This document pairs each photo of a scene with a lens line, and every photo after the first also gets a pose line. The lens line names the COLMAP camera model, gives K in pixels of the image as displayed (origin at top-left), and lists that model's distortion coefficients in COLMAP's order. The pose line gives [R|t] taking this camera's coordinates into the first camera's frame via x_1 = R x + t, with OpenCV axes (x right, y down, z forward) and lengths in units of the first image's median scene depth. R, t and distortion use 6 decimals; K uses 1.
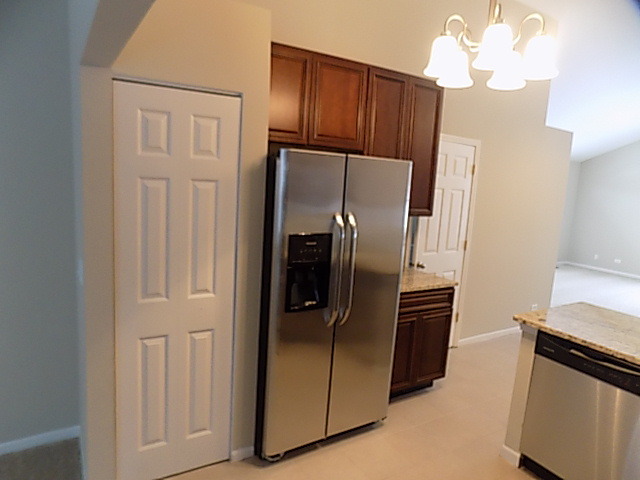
lens RADIAL K [[434.6, 0, 318.4], [0, 434.6, 238.2], [0, 0, 1]] dist [-0.041163, 0.007331]
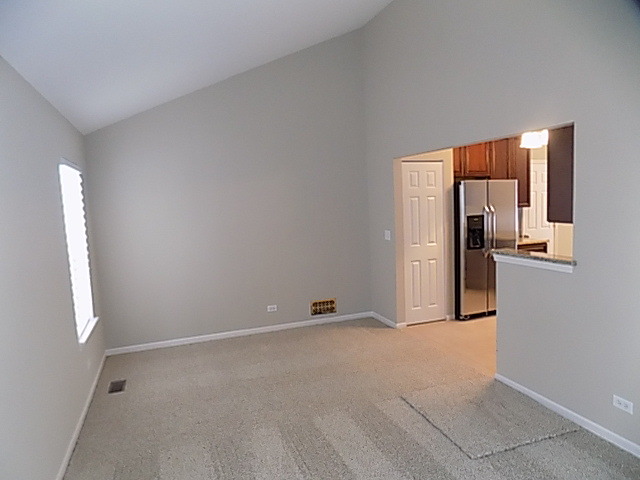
lens RADIAL K [[434.6, 0, 322.4], [0, 434.6, 240.6], [0, 0, 1]] dist [-0.041163, 0.007331]
pose [[0.976815, -0.078861, -0.199032, -0.349767], [0.067362, 0.995680, -0.063908, 0.206354], [0.203212, 0.049019, 0.977907, -1.355251]]
